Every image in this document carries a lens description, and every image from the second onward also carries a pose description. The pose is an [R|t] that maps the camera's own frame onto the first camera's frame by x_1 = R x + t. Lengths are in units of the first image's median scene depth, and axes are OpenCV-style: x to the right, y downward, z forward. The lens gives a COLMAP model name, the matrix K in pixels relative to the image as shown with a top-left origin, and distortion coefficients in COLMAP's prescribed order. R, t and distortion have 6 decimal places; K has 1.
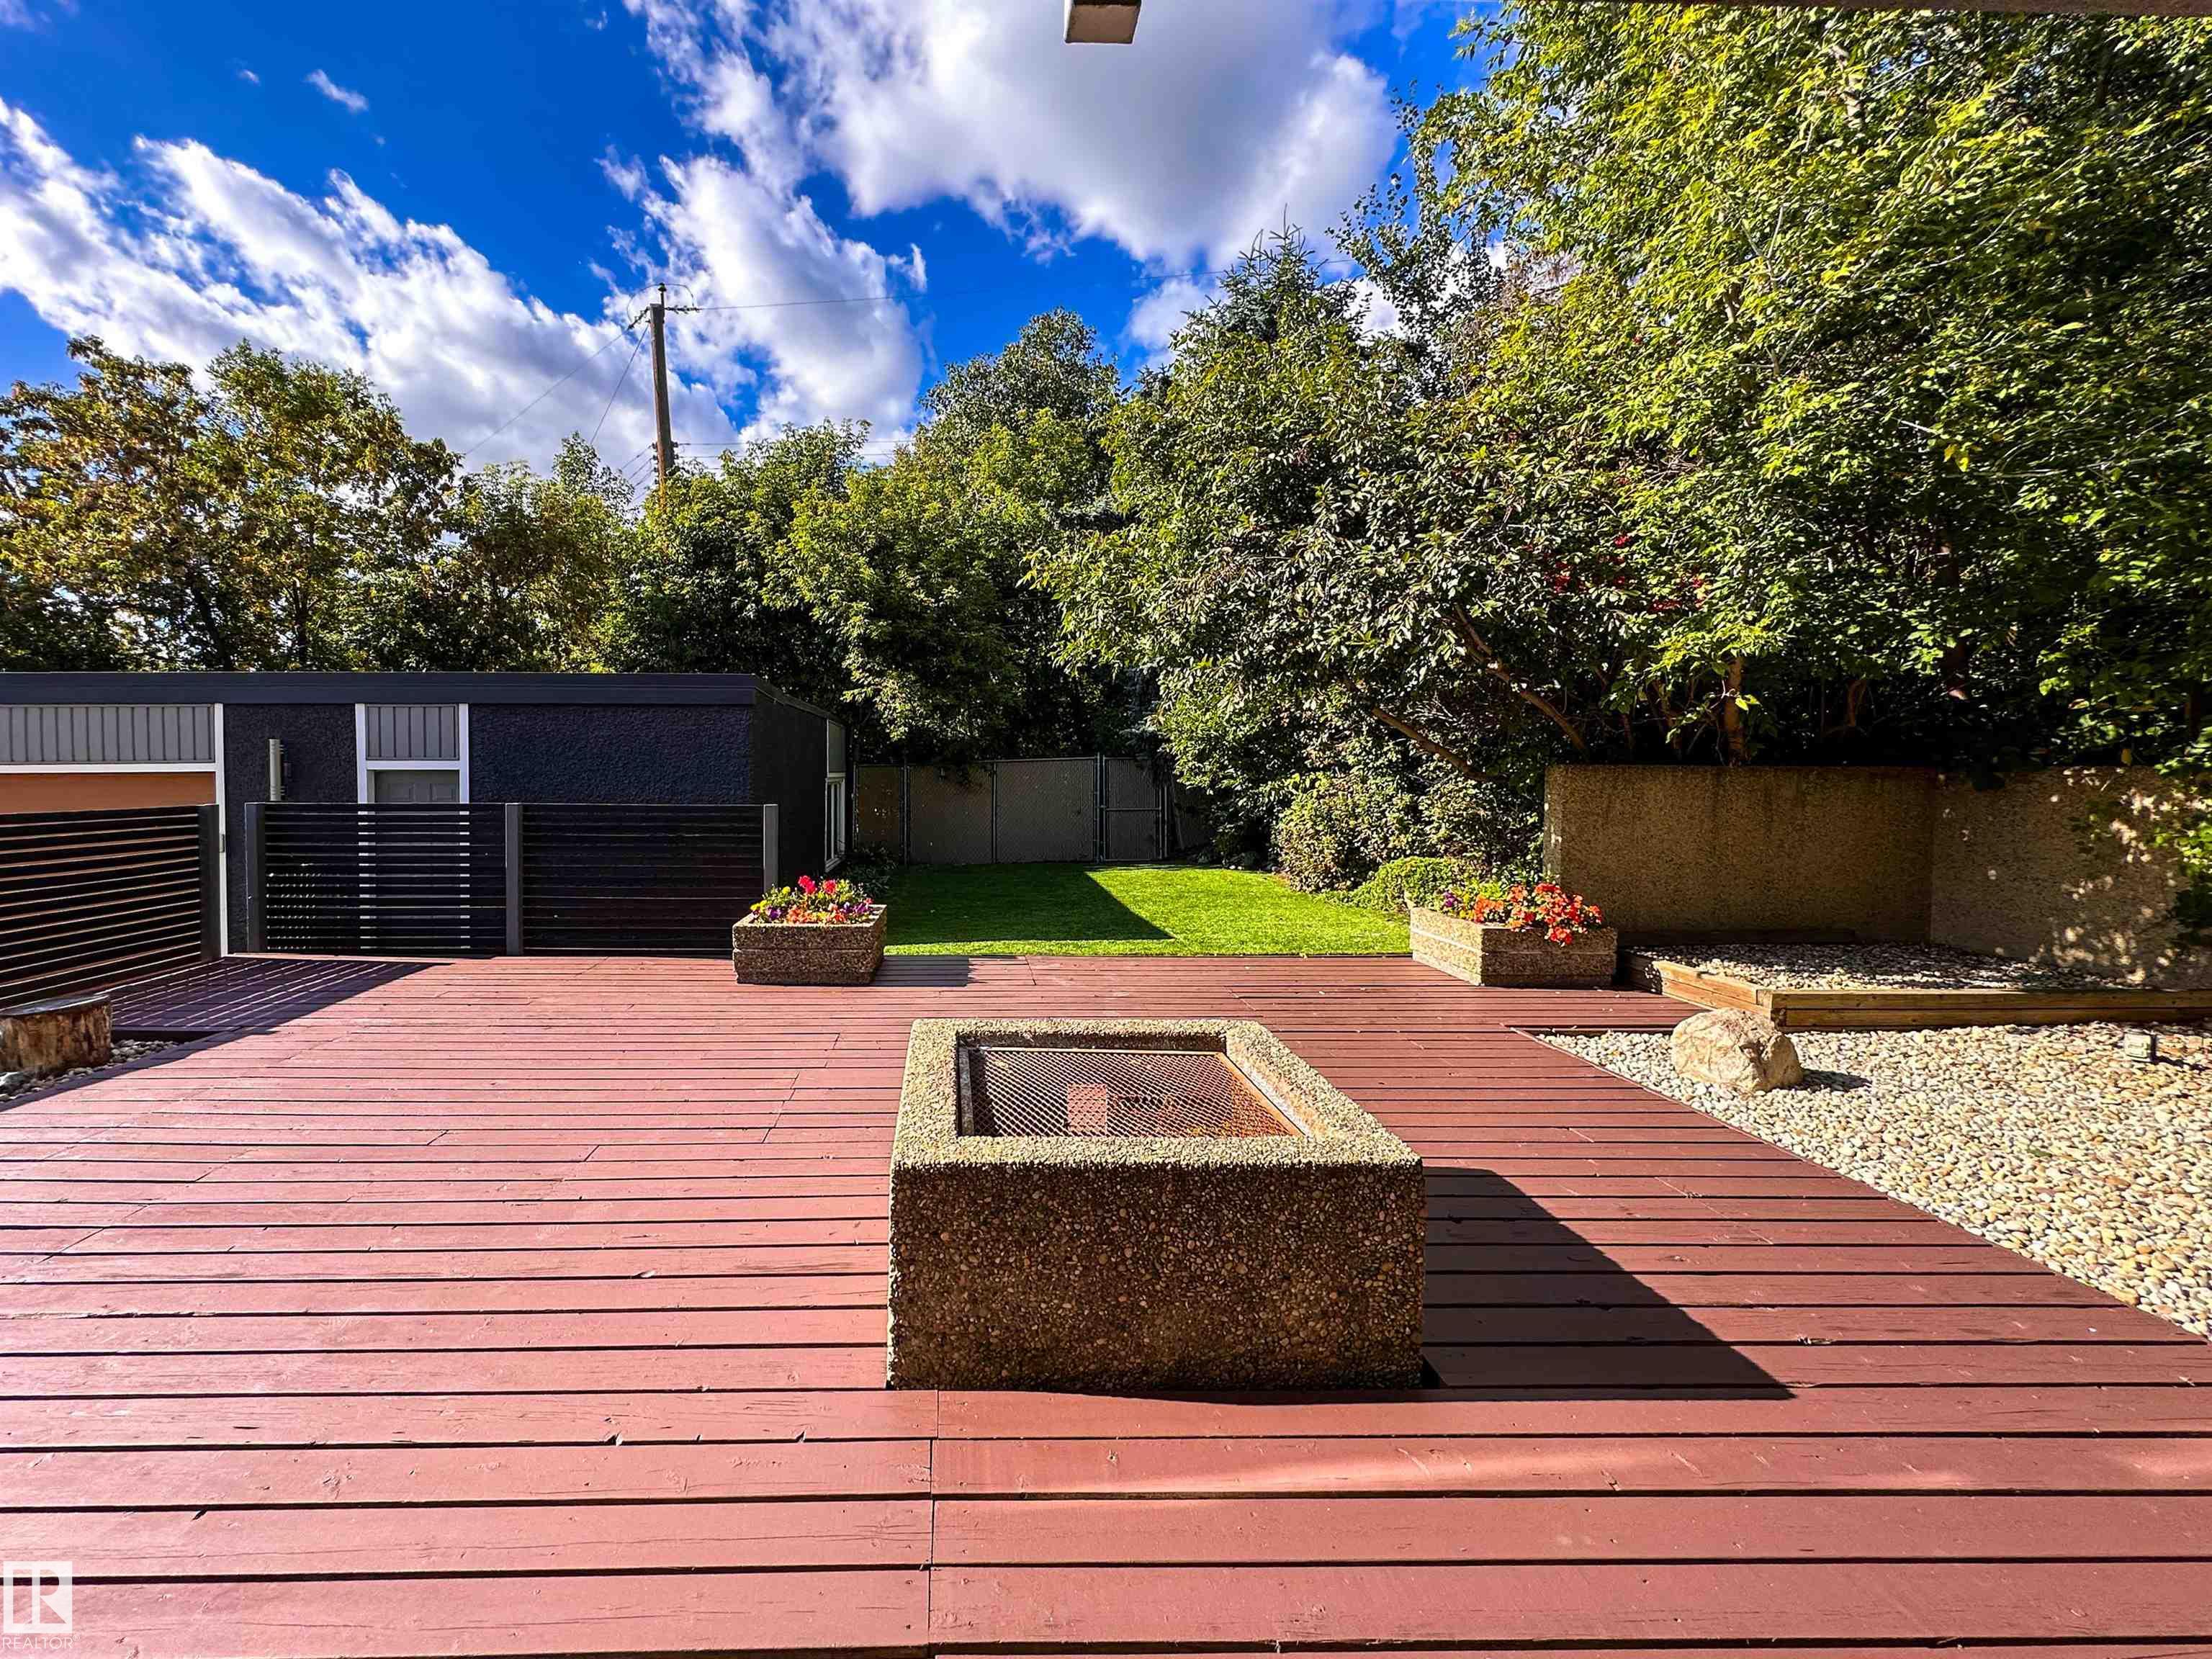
lens RADIAL K [[924.0, 0, 995.0], [0, 924.0, 802.3], [0, 0, 1]] dist [-0.007112, 0.001496]
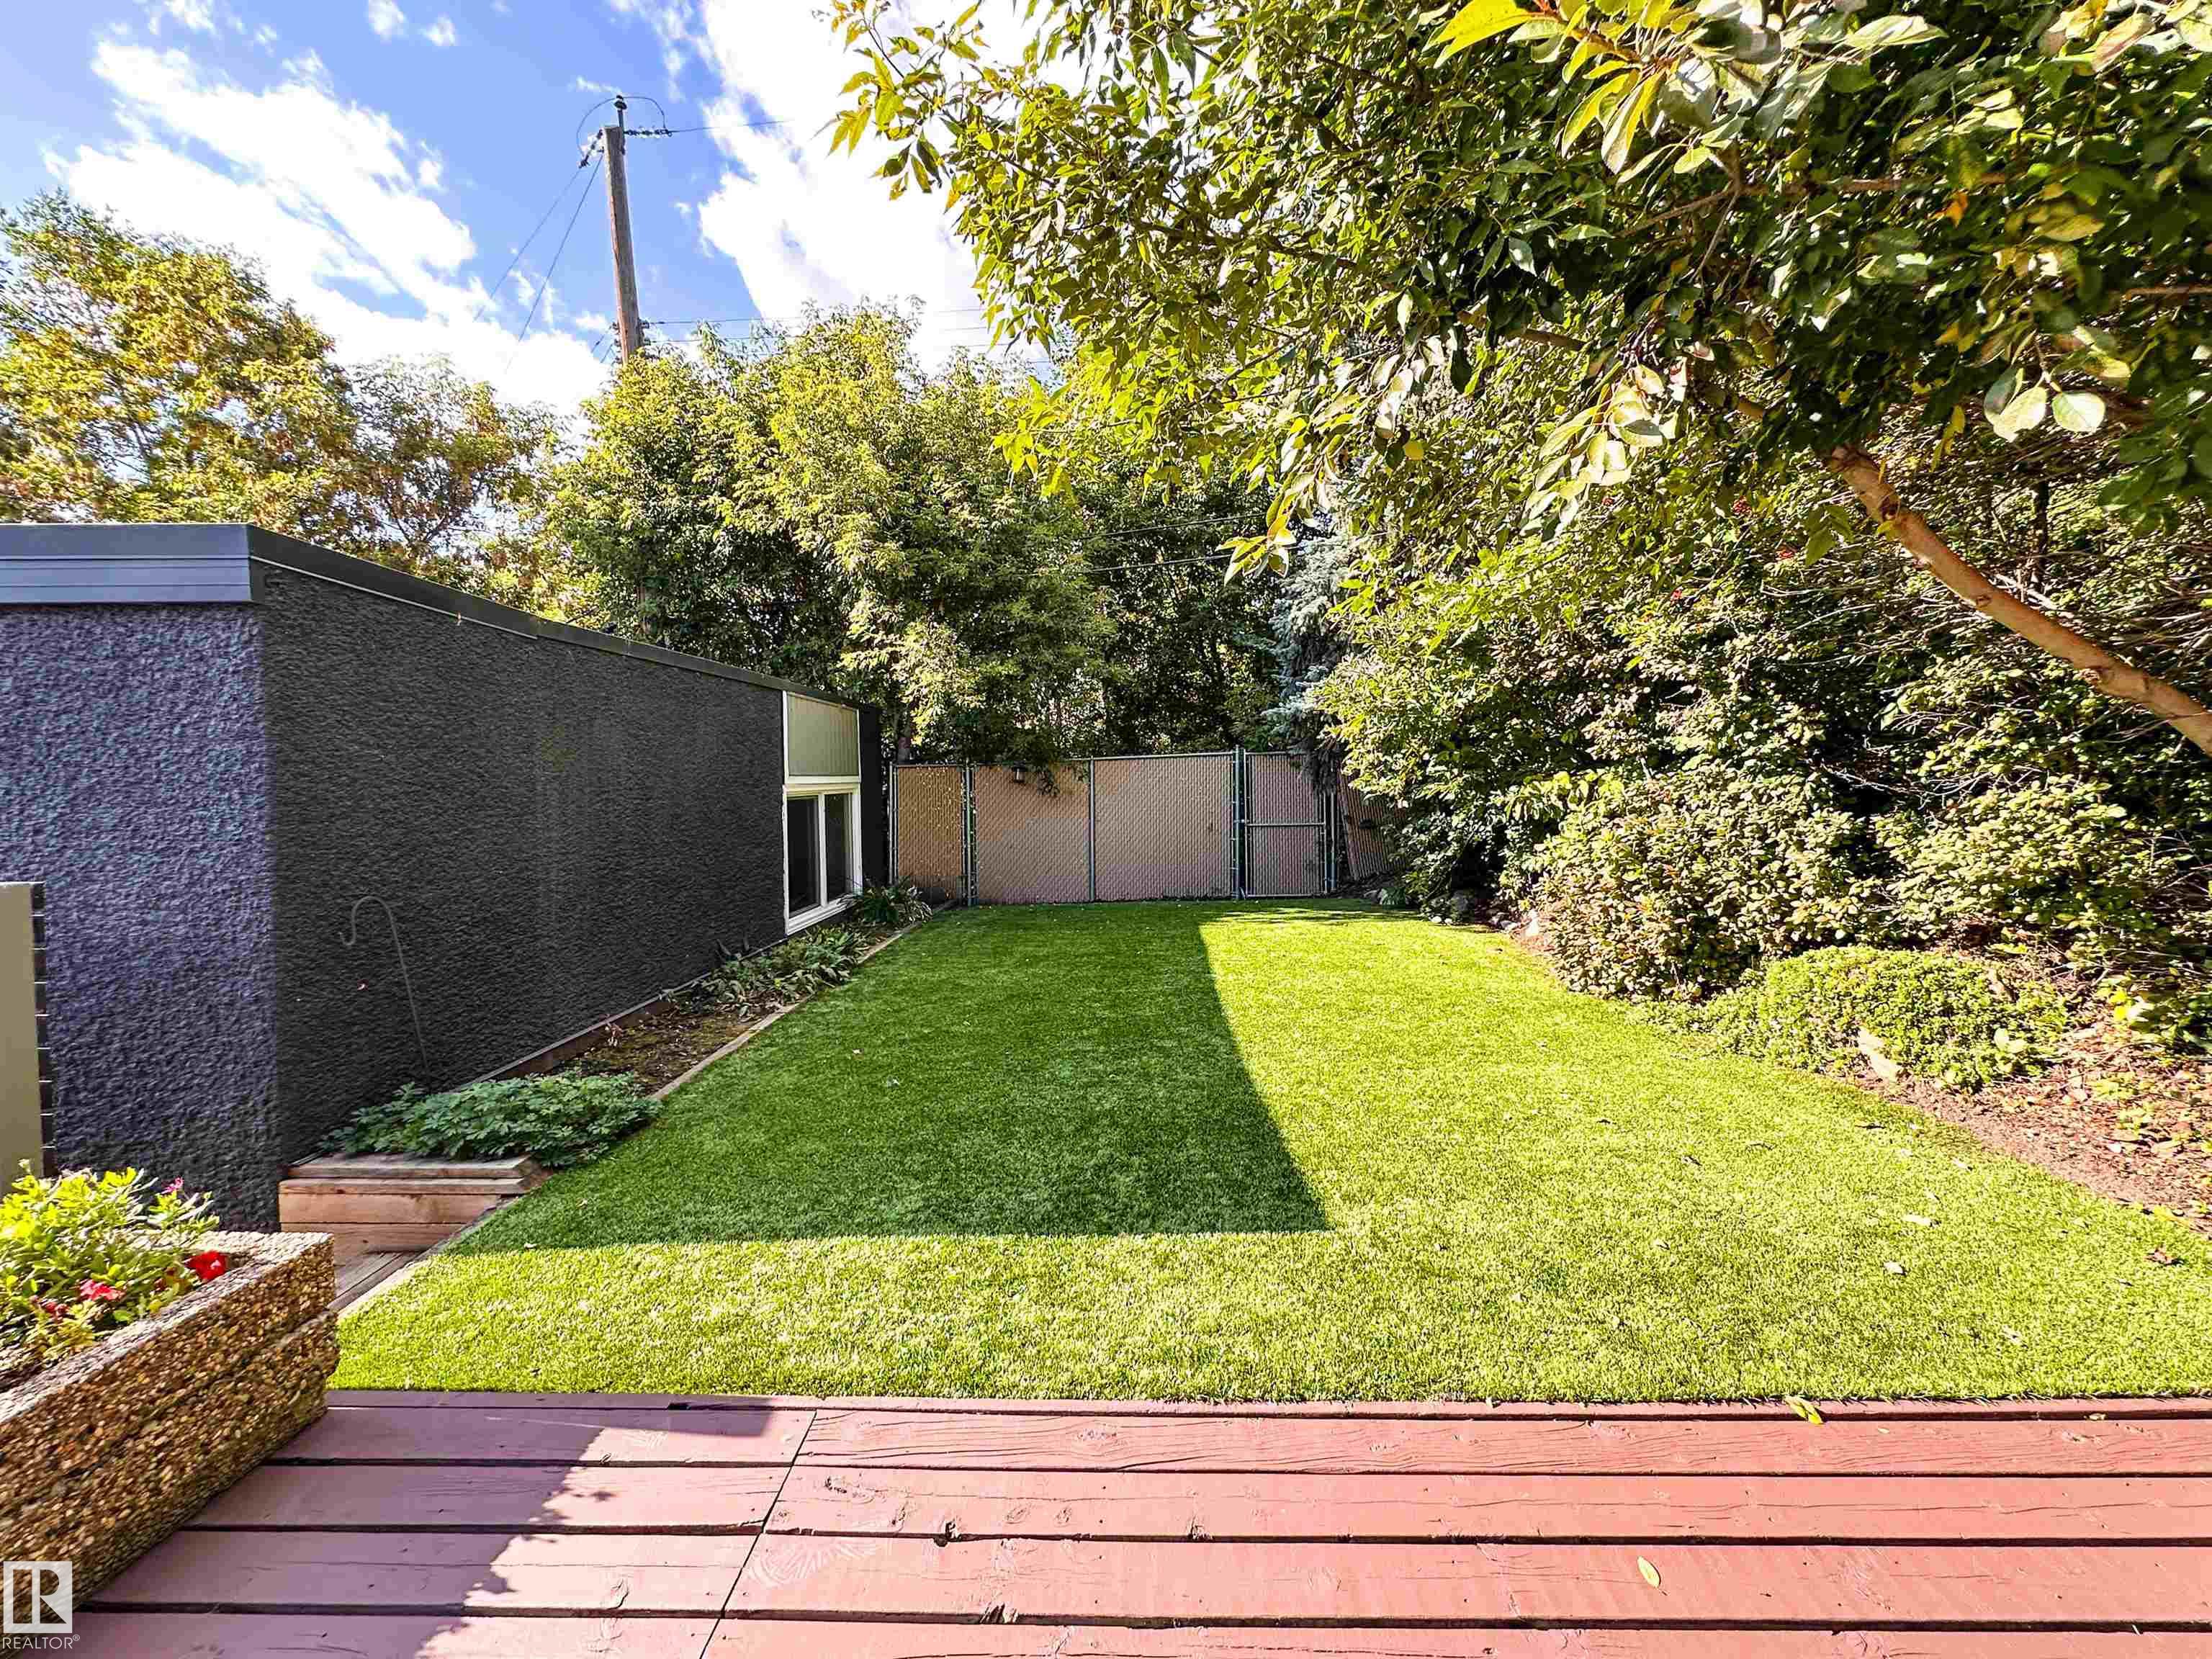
lens RADIAL K [[924.0, 0, 1120.8], [0, 924.0, 814.6], [0, 0, 1]] dist [-0.007112, 0.001496]
pose [[0.998805, -0.005236, -0.048602, 0.186243], [0.005716, 0.999936, 0.009734, -0.026299], [0.048547, -0.010000, 0.998771, 0.936041]]
